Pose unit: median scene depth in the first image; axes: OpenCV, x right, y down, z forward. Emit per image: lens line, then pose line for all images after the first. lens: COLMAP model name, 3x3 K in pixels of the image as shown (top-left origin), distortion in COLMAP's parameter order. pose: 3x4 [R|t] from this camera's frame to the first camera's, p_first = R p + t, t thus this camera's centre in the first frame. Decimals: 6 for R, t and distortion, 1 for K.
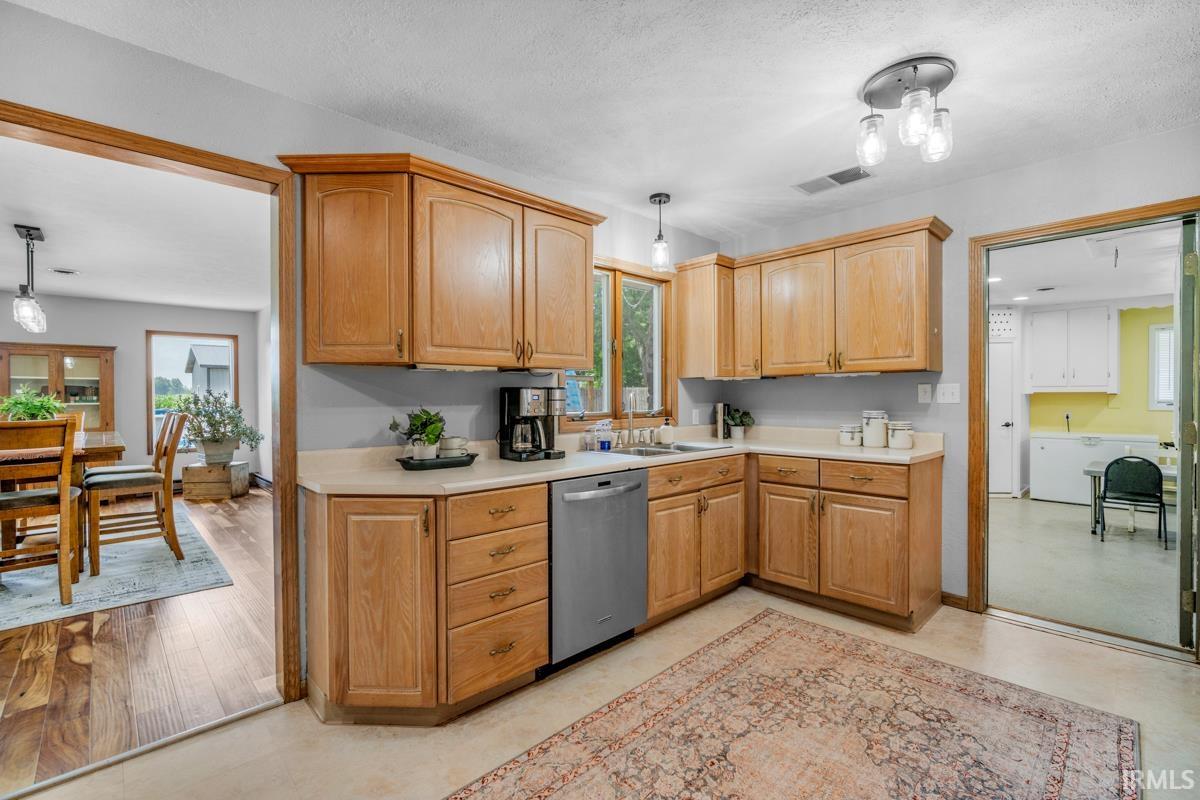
lens RADIAL K [[538.7, 0, 606.0], [0, 538.7, 401.4], [0, 0, 1]] dist [-0.007496, 0.000275]
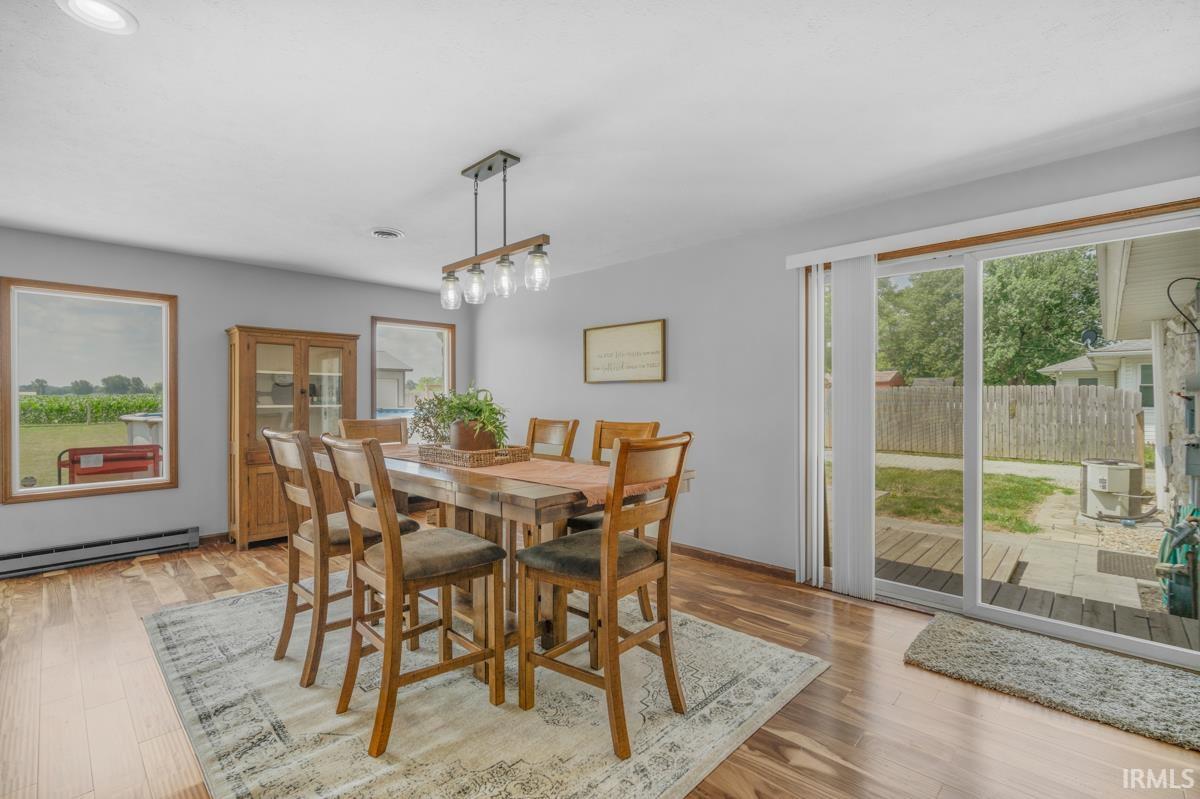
lens RADIAL K [[538.7, 0, 599.2], [0, 538.7, 400.9], [0, 0, 1]] dist [-0.007496, 0.000275]
pose [[0.998457, 0.004561, 0.055335, -0.597264], [-0.004275, 0.999977, -0.005278, -0.001338], [-0.055358, 0.005033, 0.998454, 0.176210]]
